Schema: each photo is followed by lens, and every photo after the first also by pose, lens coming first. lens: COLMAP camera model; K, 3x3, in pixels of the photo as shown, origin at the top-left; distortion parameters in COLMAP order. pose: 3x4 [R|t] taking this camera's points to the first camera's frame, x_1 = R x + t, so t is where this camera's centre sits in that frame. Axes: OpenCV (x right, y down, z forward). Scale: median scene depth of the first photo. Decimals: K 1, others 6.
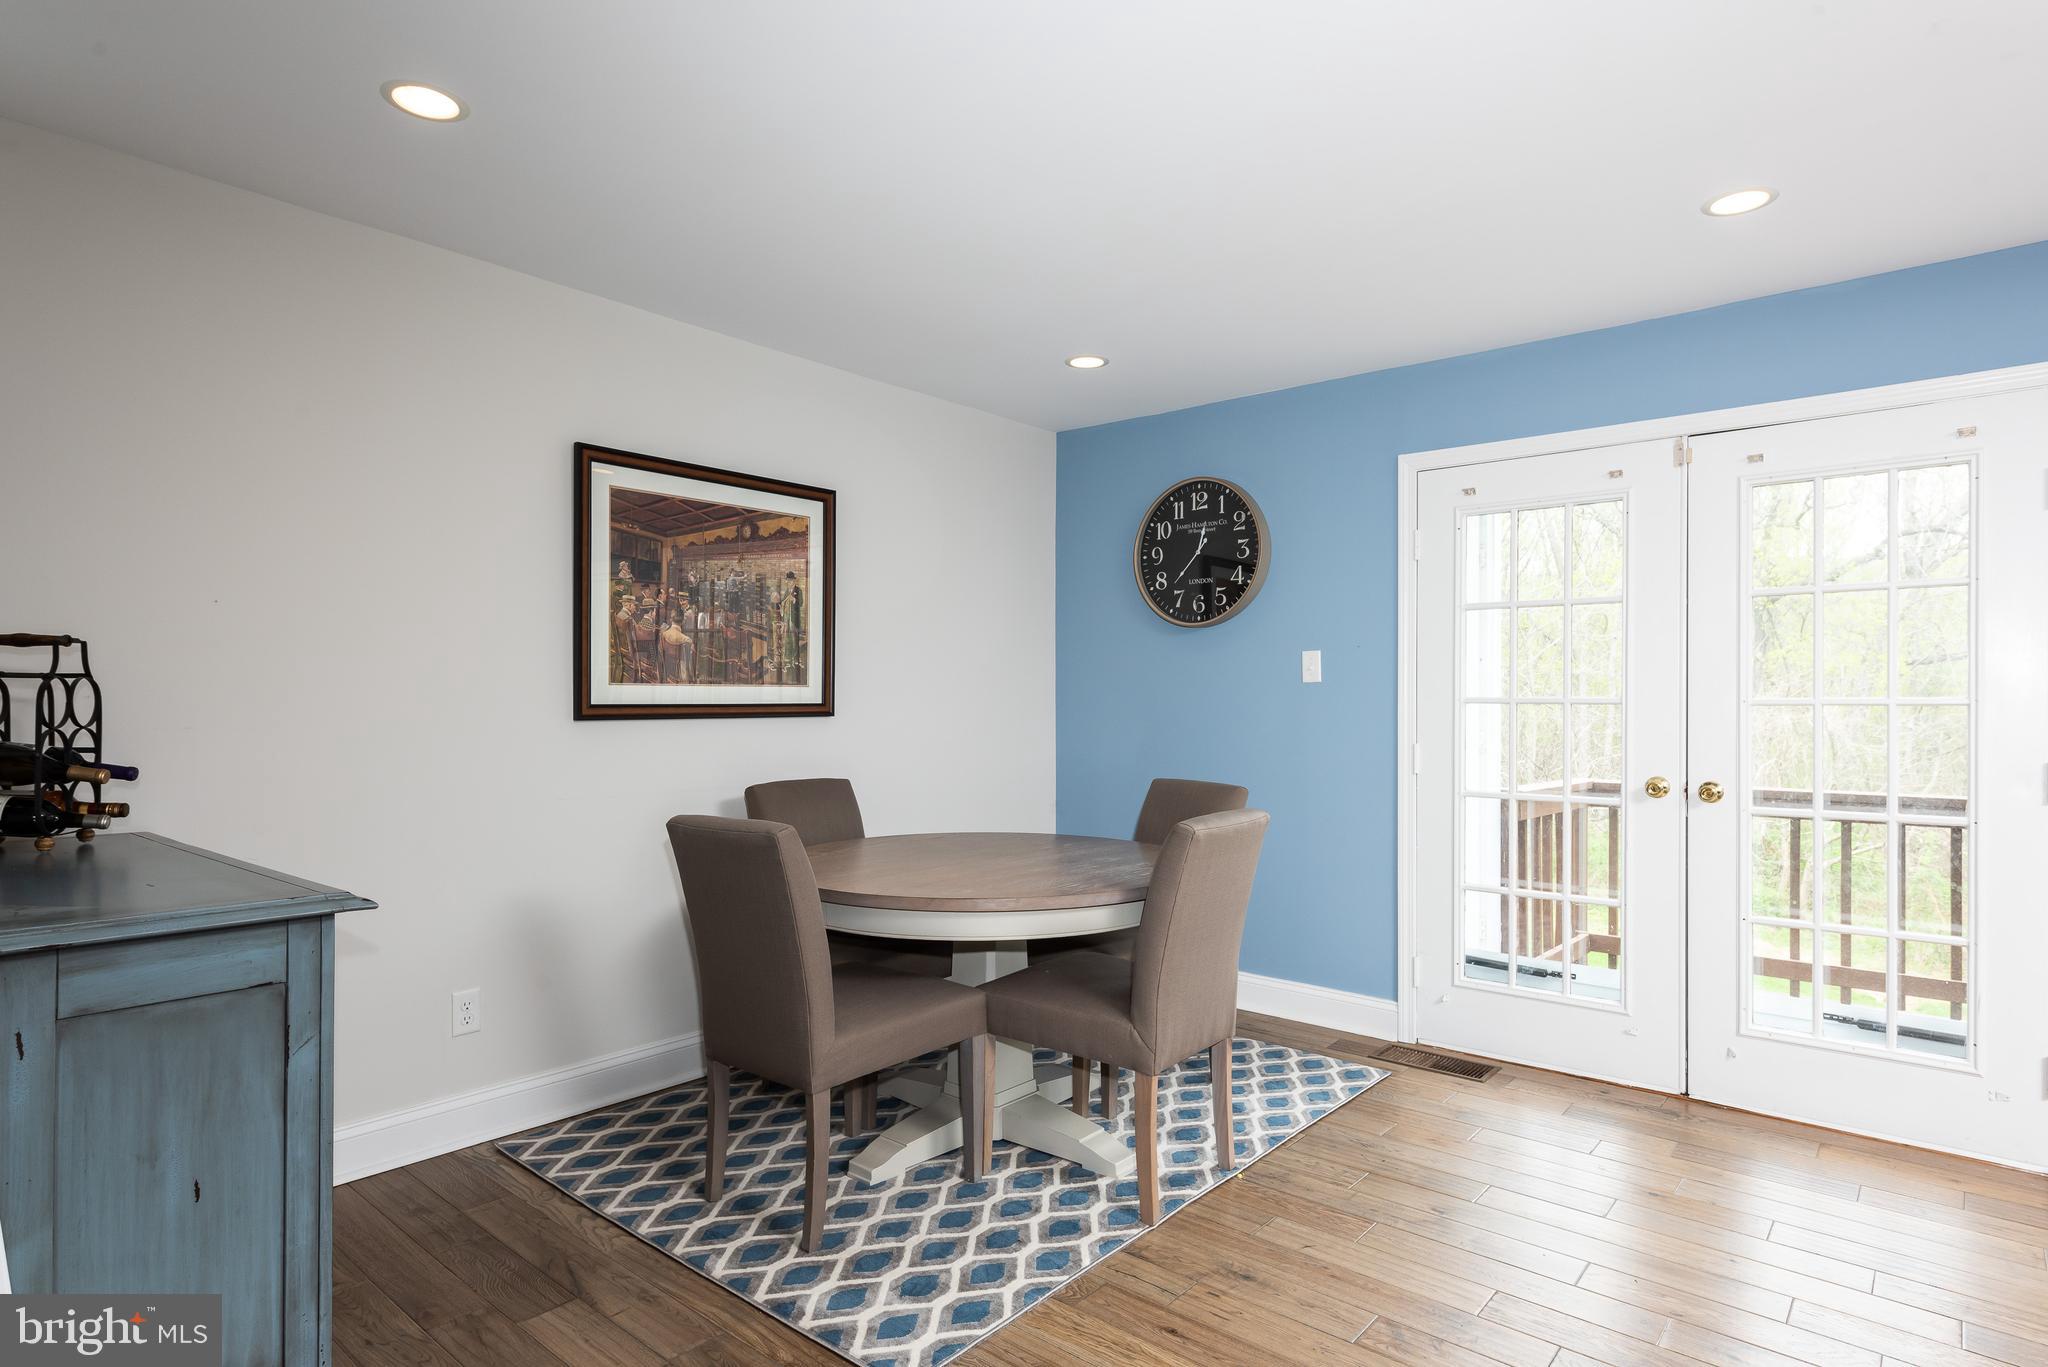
lens RADIAL K [[1102.8, 0, 1017.4], [0, 1102.8, 702.6], [0, 0, 1]] dist [0.025911, -0.000438]
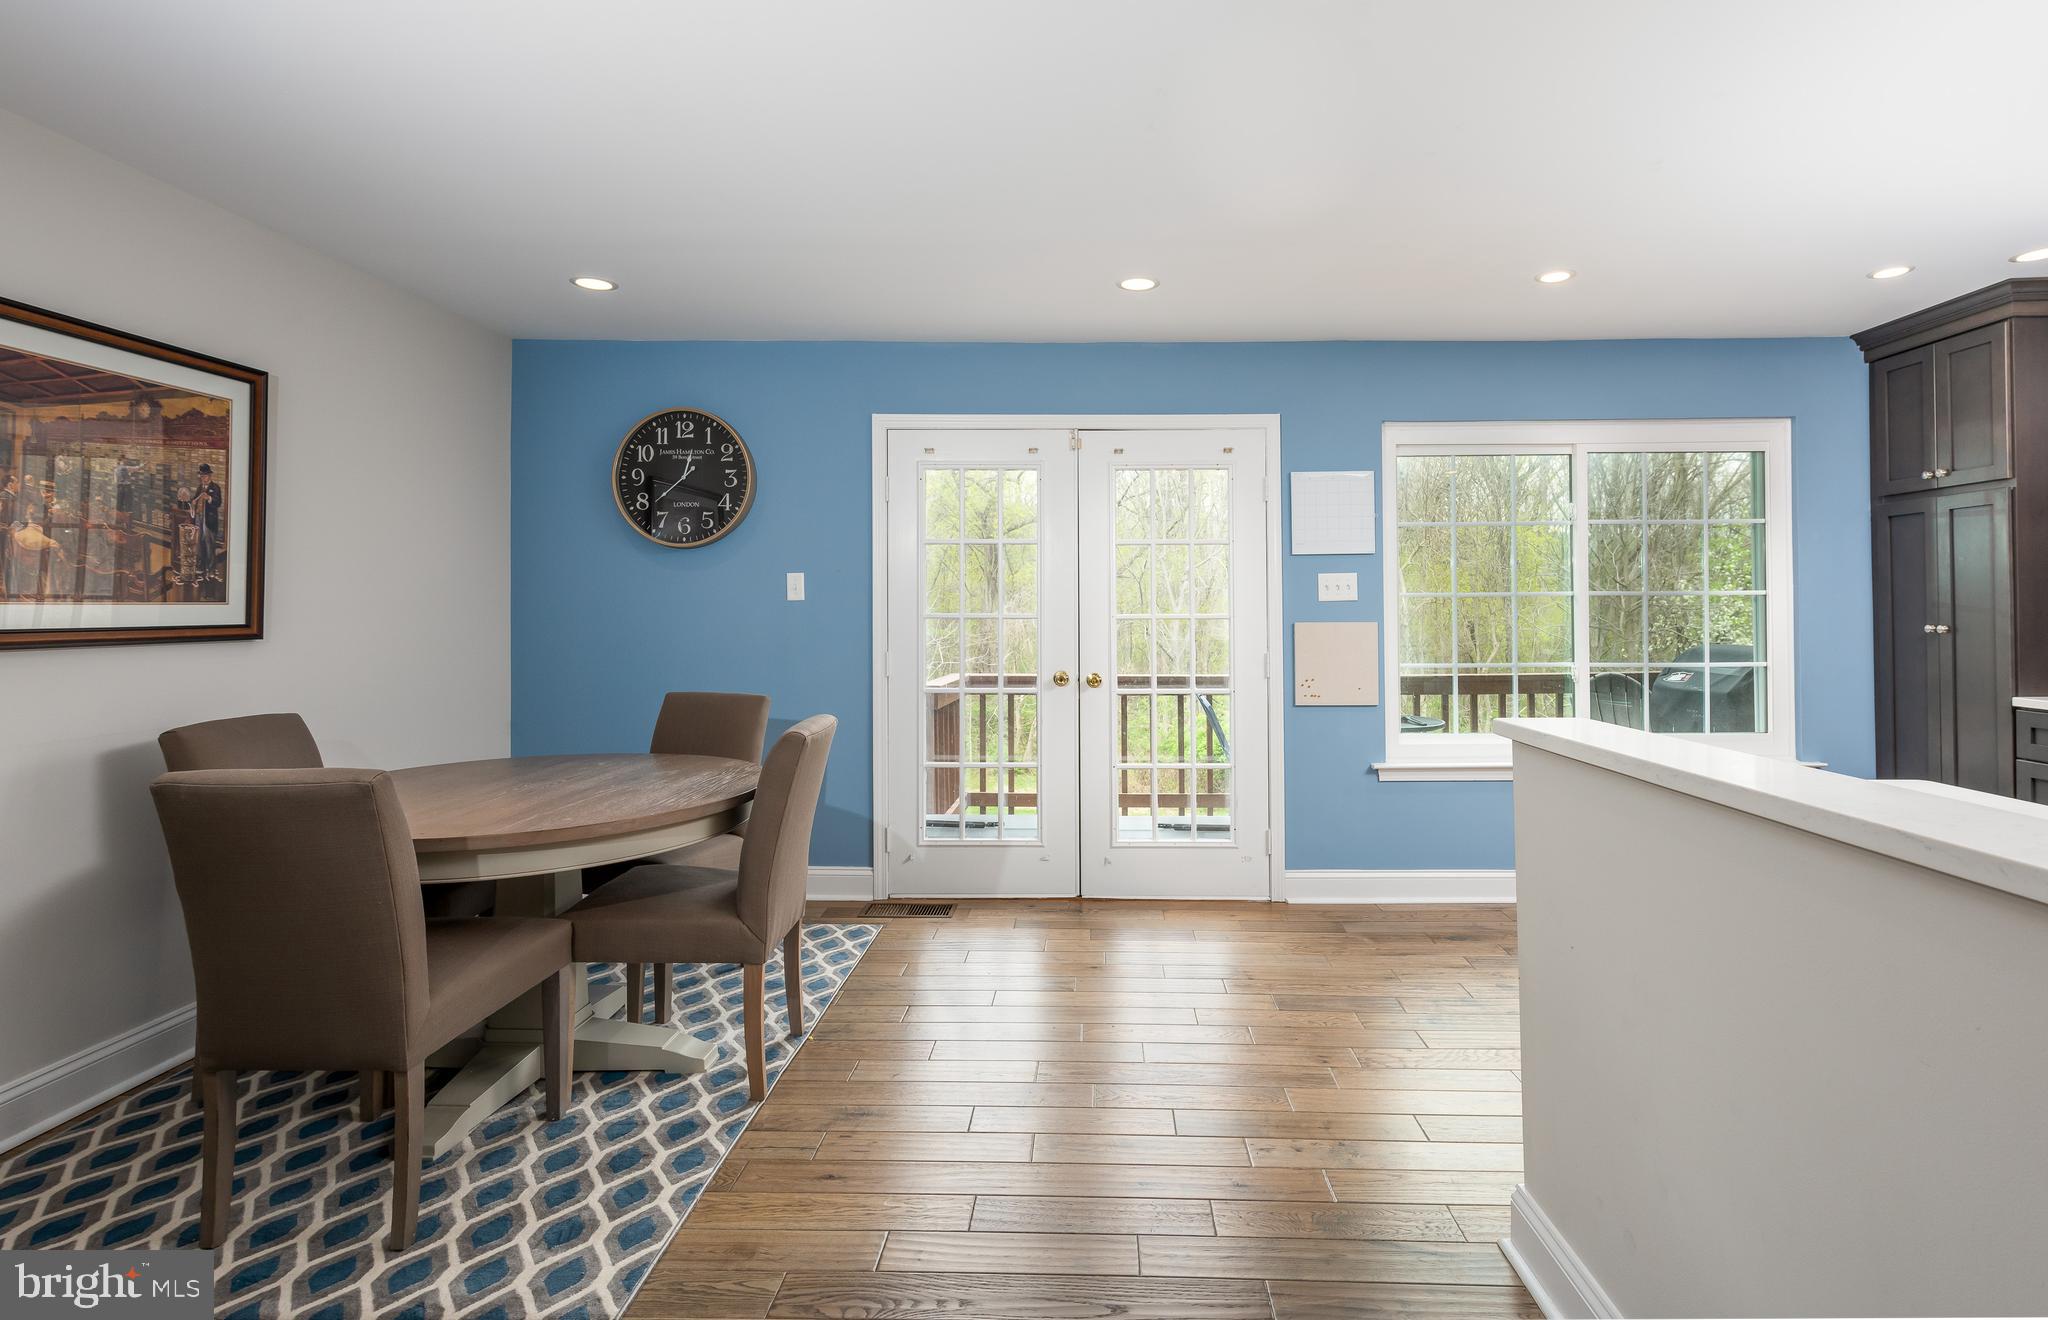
lens RADIAL K [[1003.2, 0, 1056.5], [0, 1003.2, 591.7], [0, 0, 1]] dist [0.020548, -0.000646]
pose [[0.781676, 0.008435, 0.623628, -0.197932], [0.002381, 0.999861, -0.016508, -0.011032], [-0.623681, 0.014389, 0.781547, 0.020538]]
